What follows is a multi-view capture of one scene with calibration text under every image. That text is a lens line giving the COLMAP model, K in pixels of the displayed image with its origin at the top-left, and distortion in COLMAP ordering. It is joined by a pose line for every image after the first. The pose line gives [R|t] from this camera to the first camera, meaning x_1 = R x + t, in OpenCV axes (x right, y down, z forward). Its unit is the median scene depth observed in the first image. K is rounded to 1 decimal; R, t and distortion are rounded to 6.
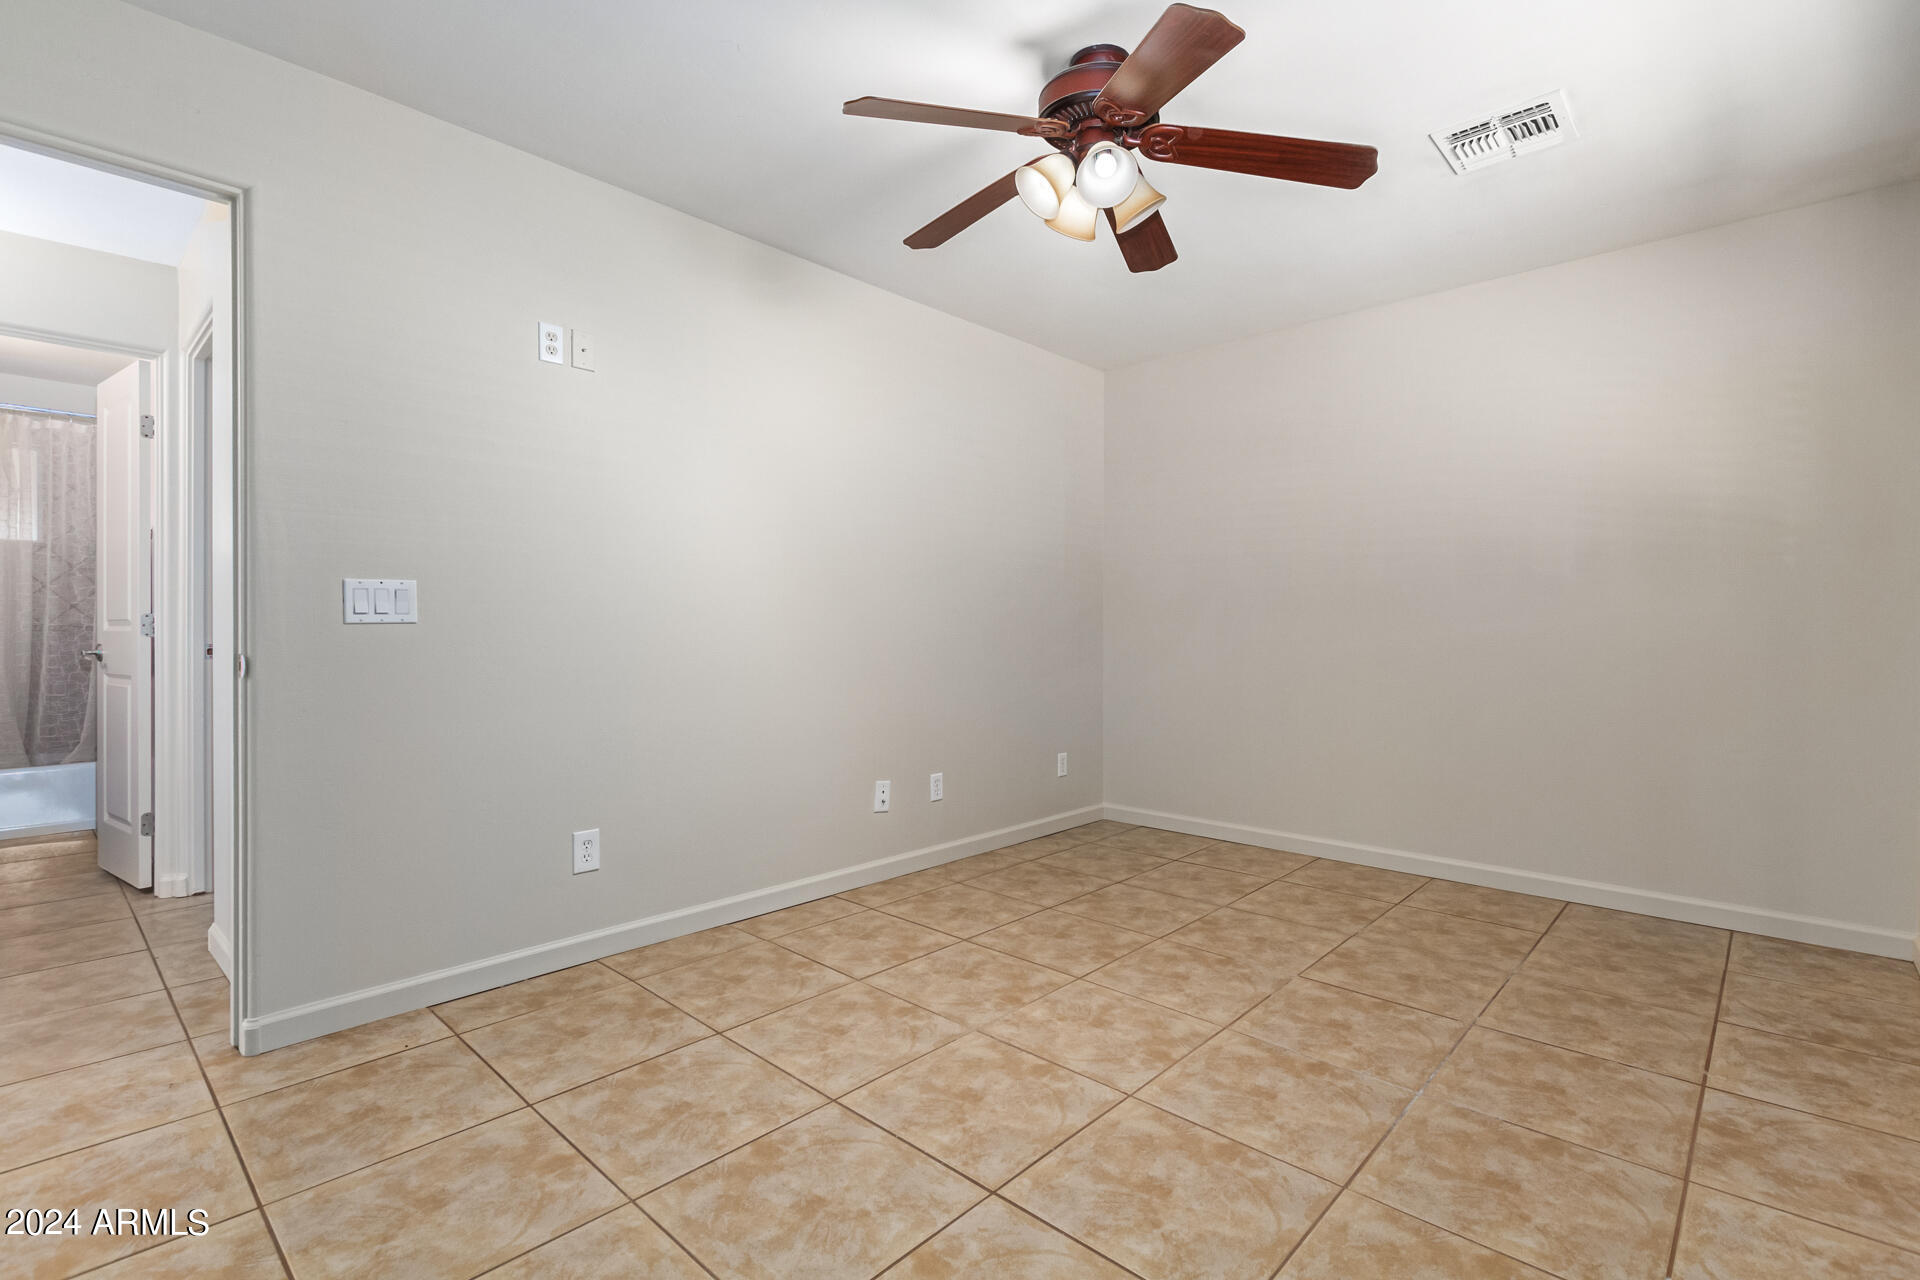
lens RADIAL K [[885.1, 0, 958.4], [0, 885.1, 634.7], [0, 0, 1]] dist [0.002094, -0.000019]
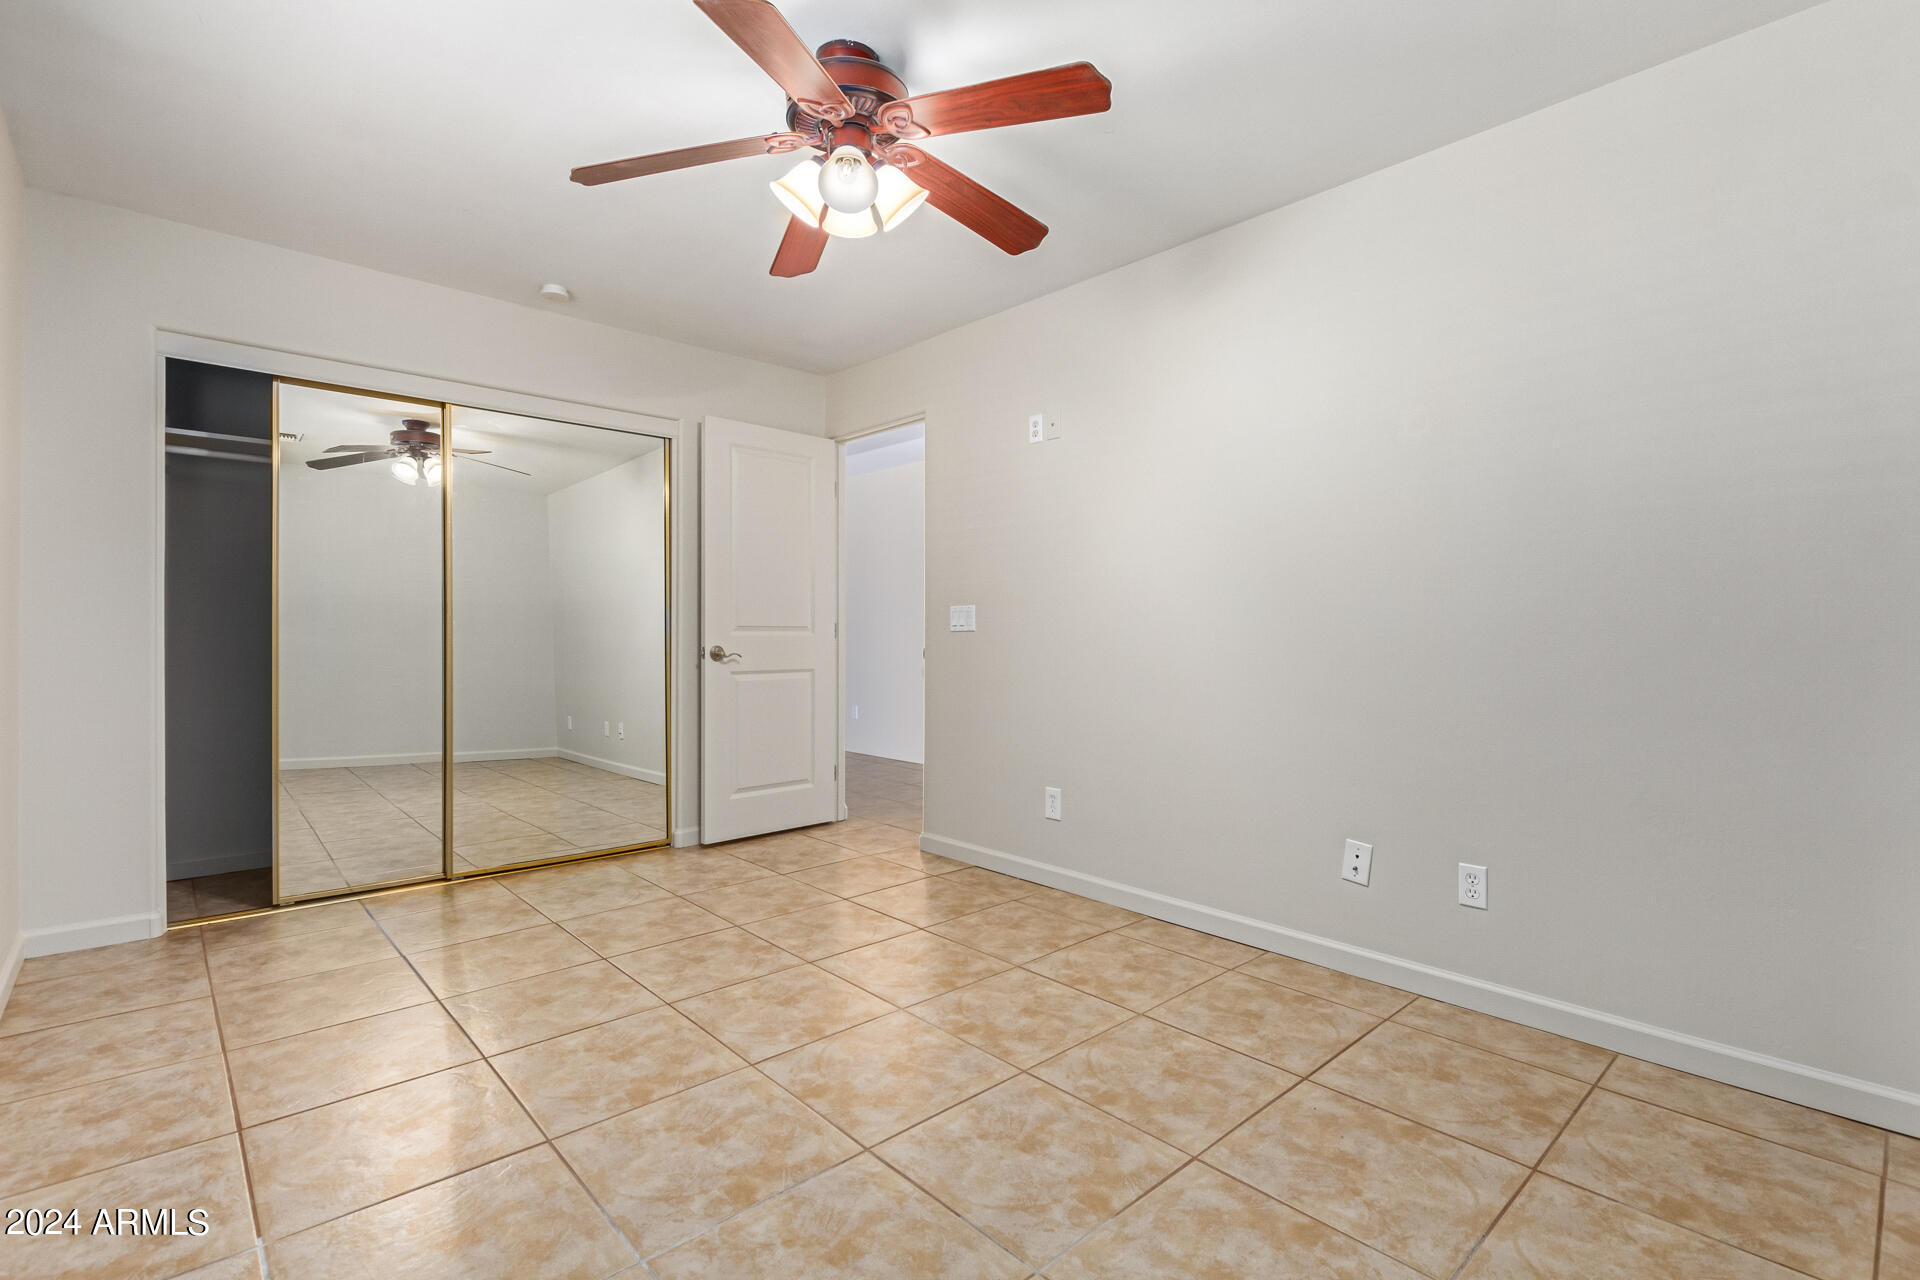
lens RADIAL K [[885.1, 0, 959.0], [0, 885.1, 634.5], [0, 0, 1]] dist [0.002094, -0.000019]
pose [[-0.082418, -0.001496, -0.996597, 0.909592], [-0.012021, 0.999928, -0.000507, -0.004190], [0.996525, 0.011939, -0.082430, 0.972547]]
